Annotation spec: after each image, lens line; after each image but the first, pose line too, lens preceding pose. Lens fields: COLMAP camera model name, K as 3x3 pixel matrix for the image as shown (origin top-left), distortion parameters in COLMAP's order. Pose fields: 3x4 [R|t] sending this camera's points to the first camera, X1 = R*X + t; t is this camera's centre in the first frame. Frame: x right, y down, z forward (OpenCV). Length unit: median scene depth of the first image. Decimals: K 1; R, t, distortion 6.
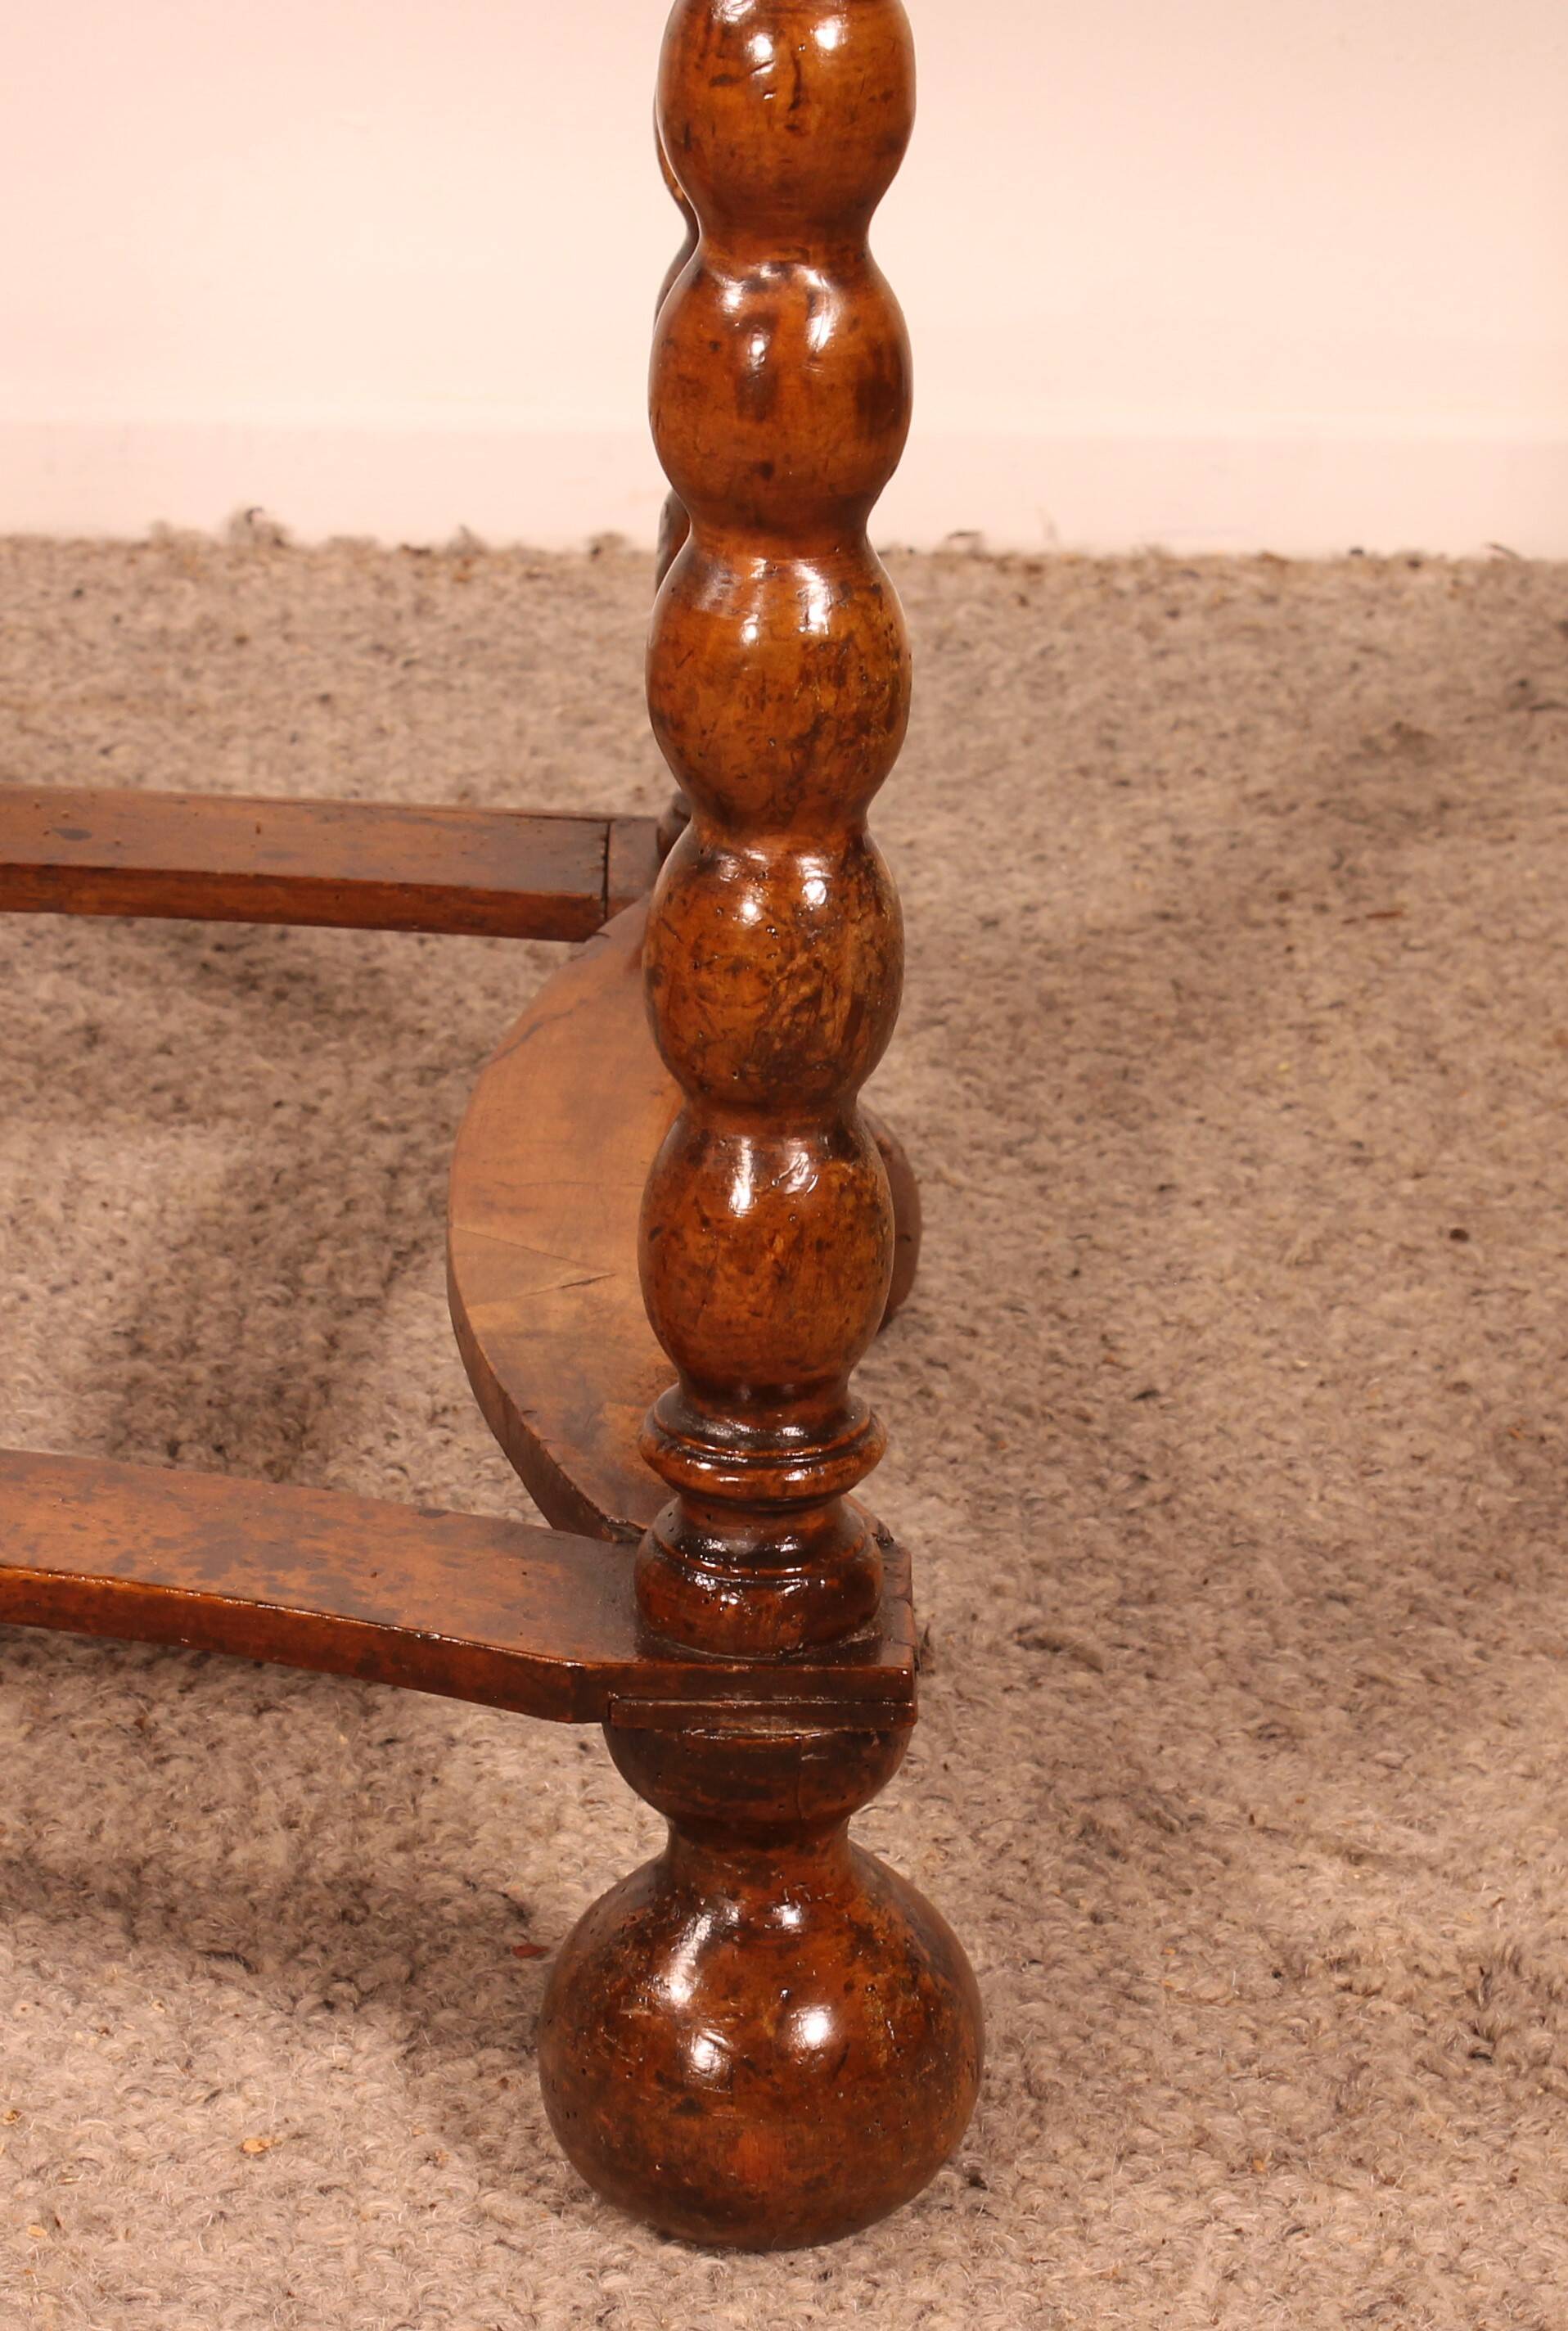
lens RADIAL K [[6647.0, 0, 784.0], [0, 6647.0, 1165.5], [0, 0, 1]] dist [-0.000757, 0.879011]
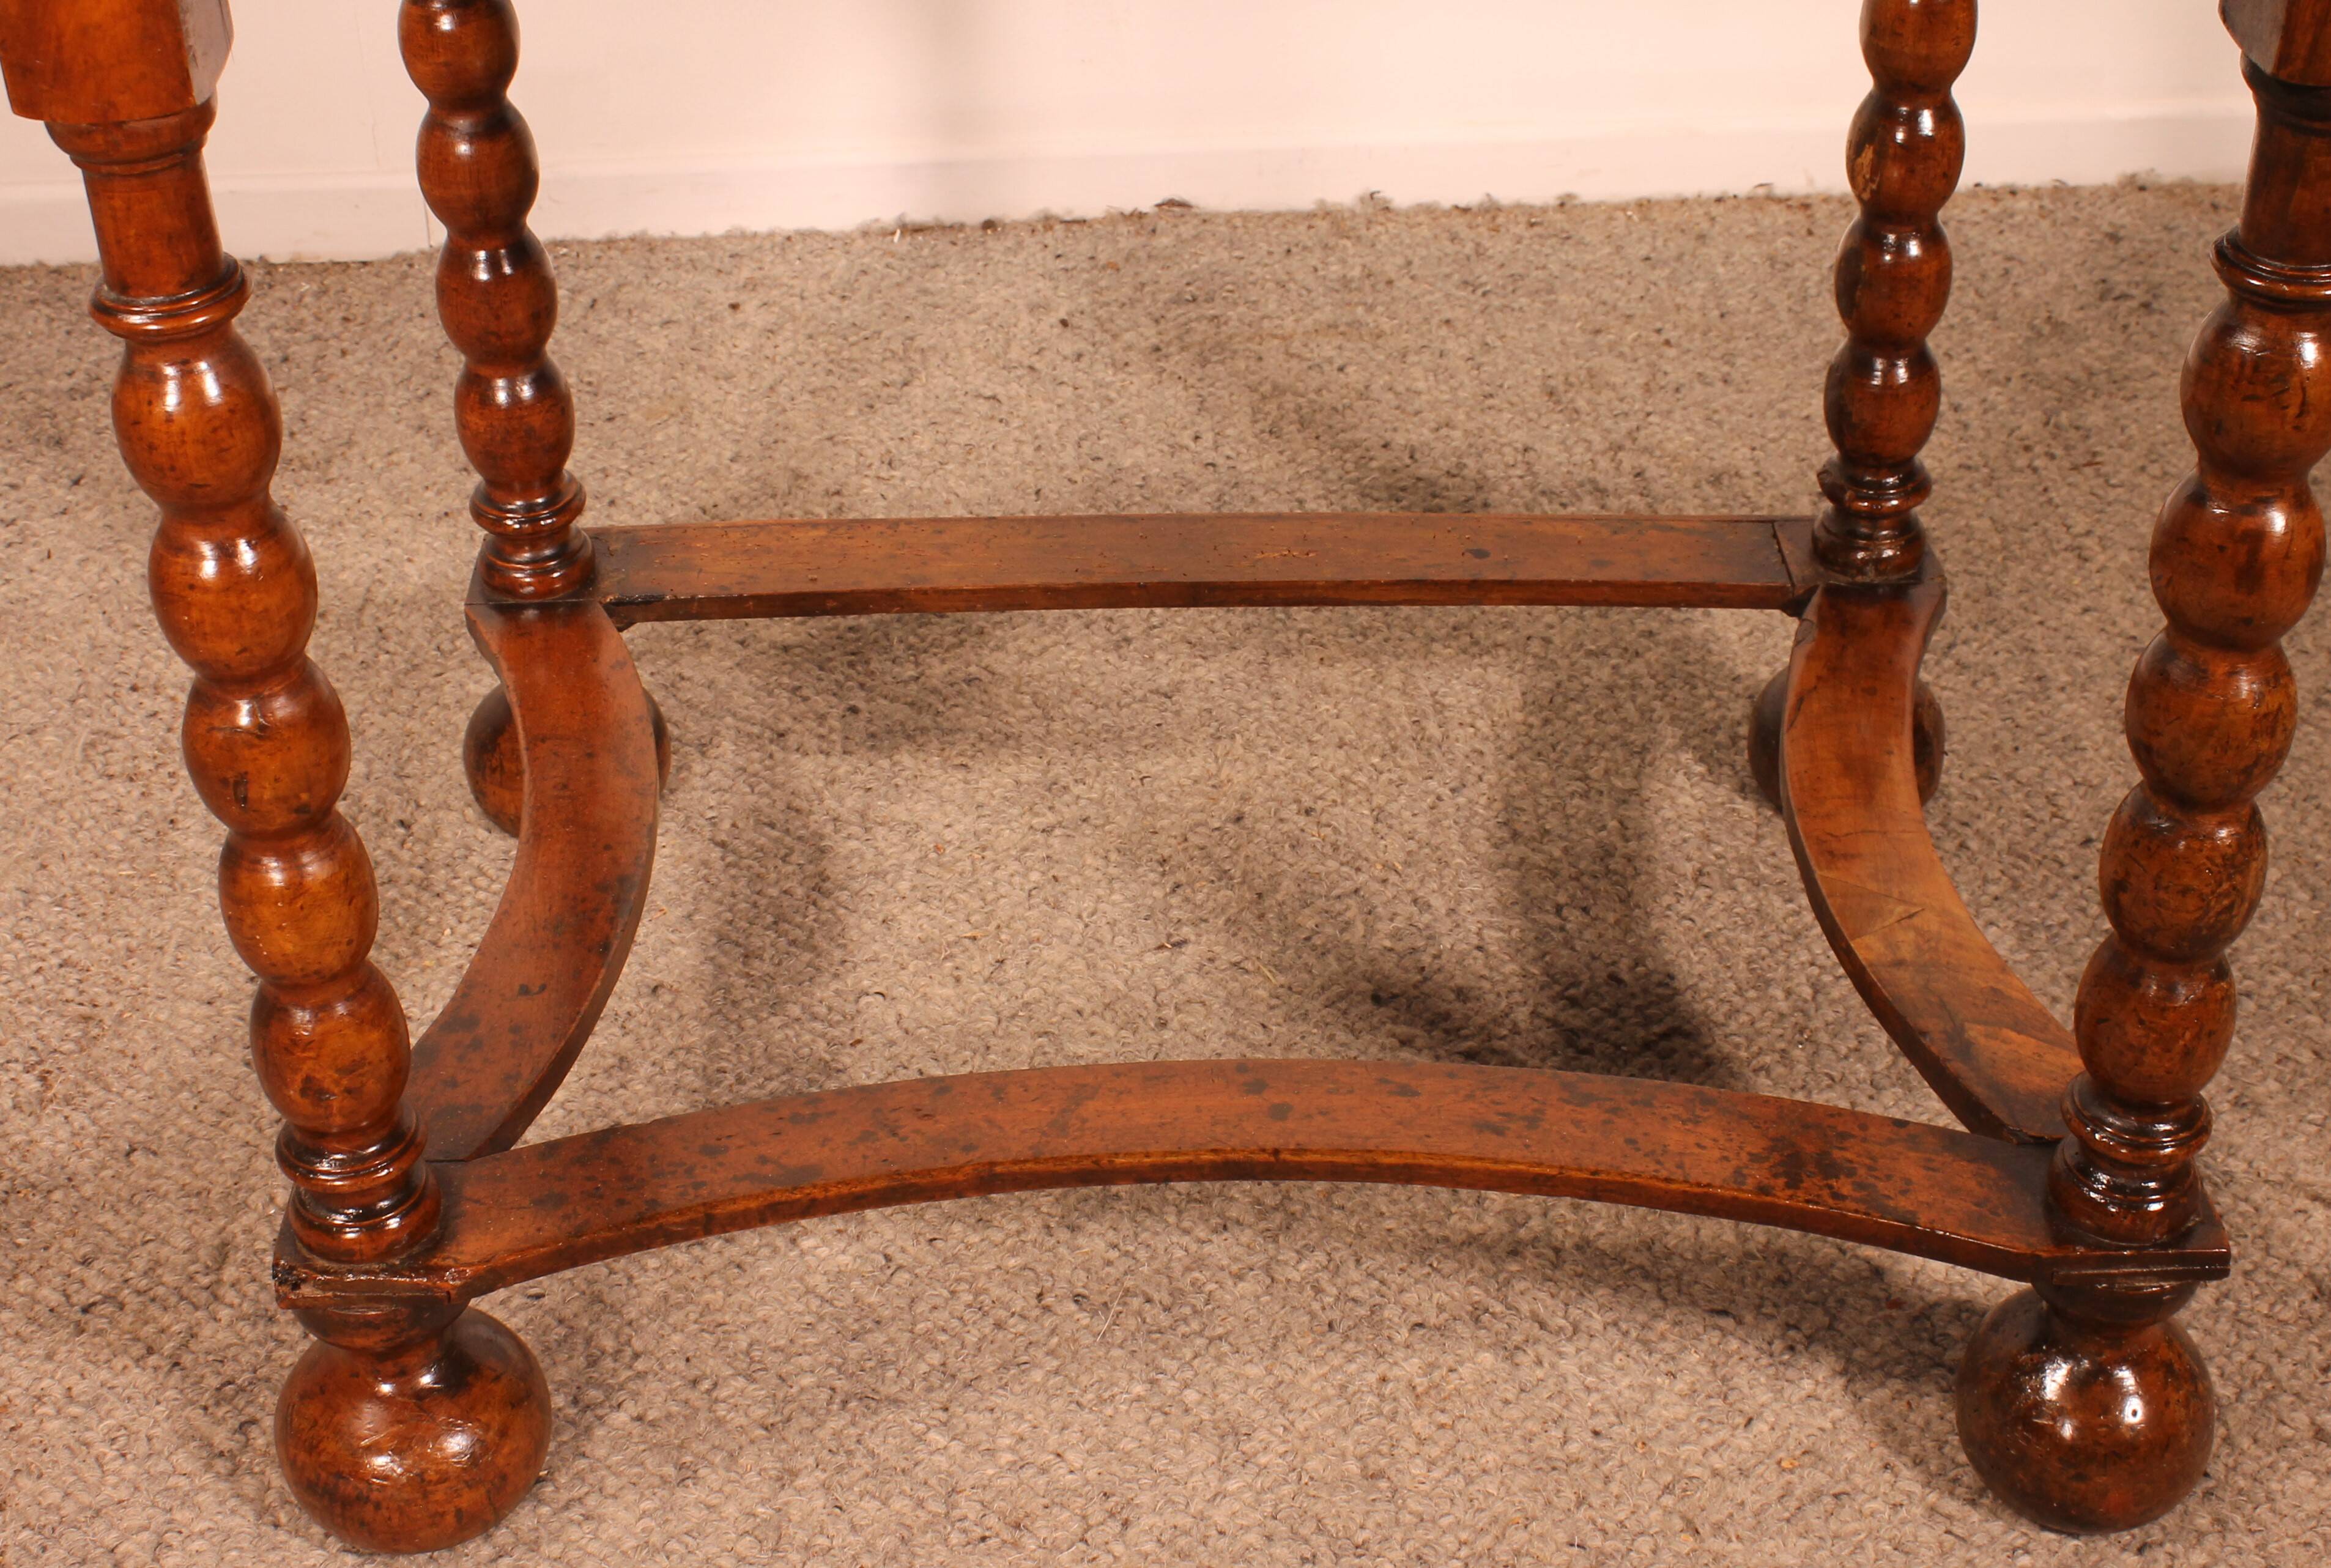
lens RADIAL K [[3262.4, 0, 1165.5], [0, 3262.4, 784.0], [0, 0, 1]] dist [-0.086745, 0.102796]
pose [[0.998937, -0.037134, -0.027313, -0.162691], [0.041577, 0.981683, 0.185929, -0.147929], [0.019908, -0.186867, 0.982184, 0.146262]]
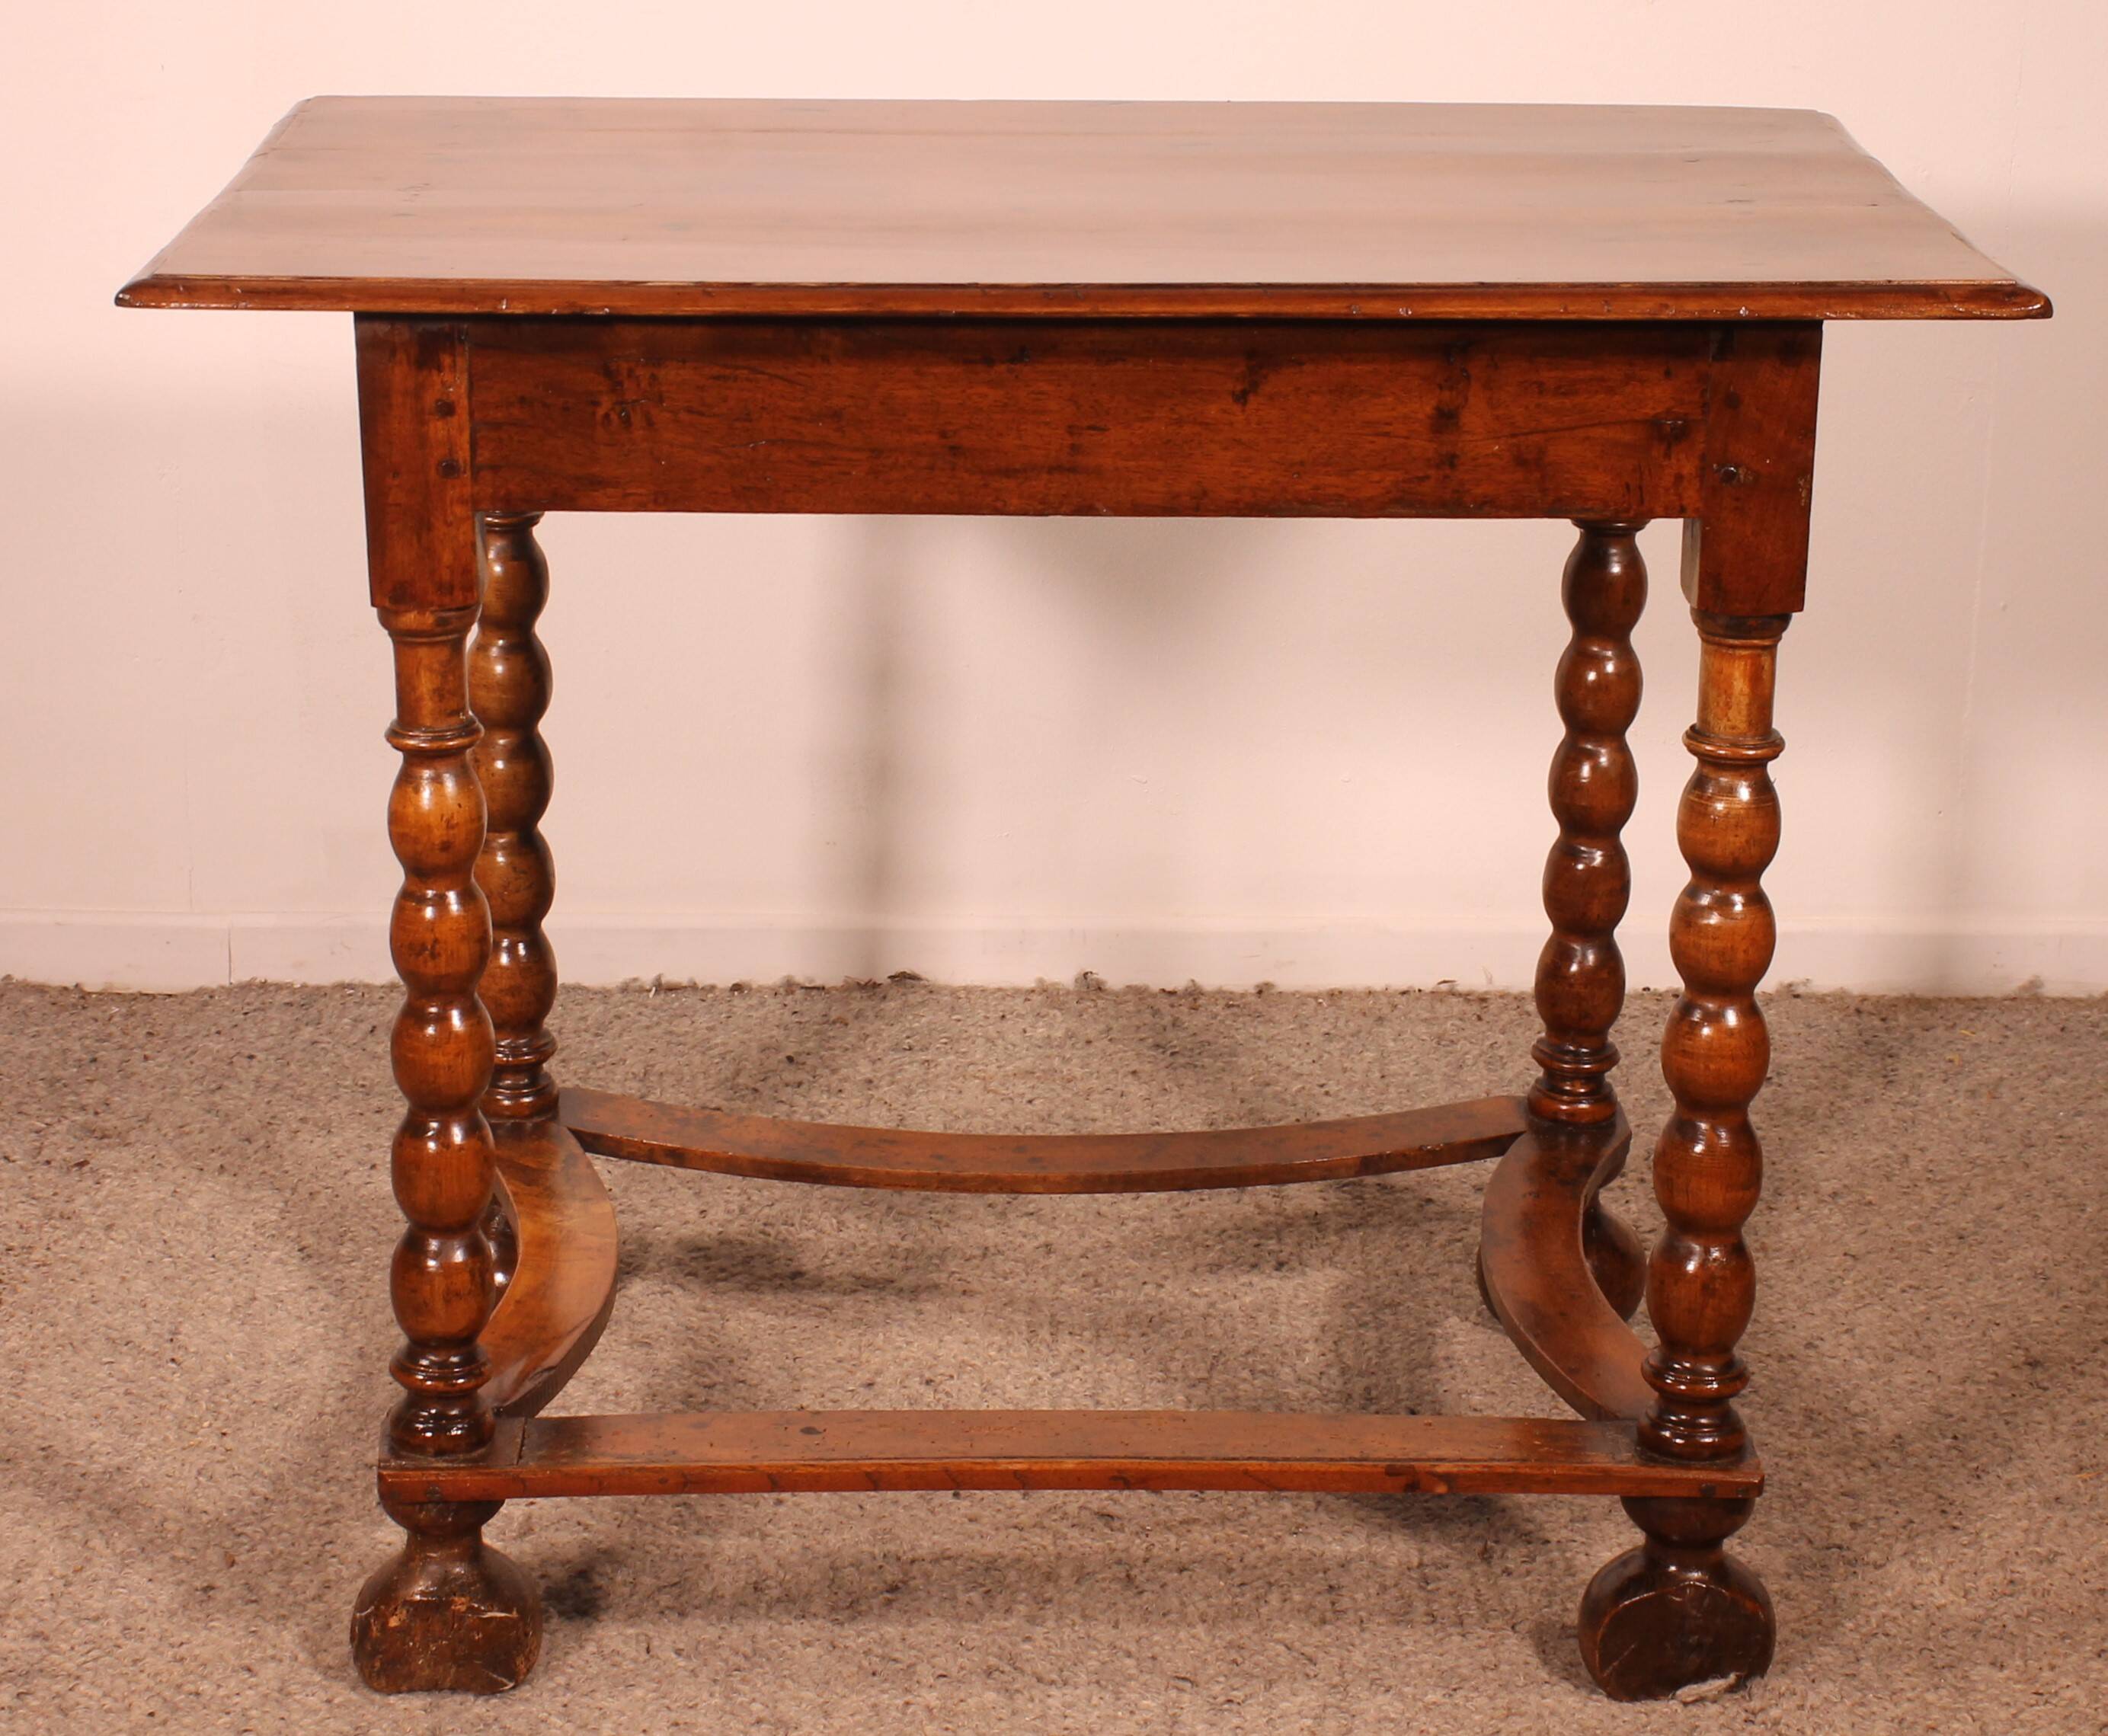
lens RADIAL K [[4221.6, 0, 1054.0], [0, 4221.6, 868.0], [0, 0, 1]] dist [-0.066427, 0.212630]
pose [[0.999258, -0.006407, -0.037985, -0.057672], [0.002759, 0.995443, -0.095324, -0.013776], [0.038422, 0.095148, 0.994721, -0.347516]]
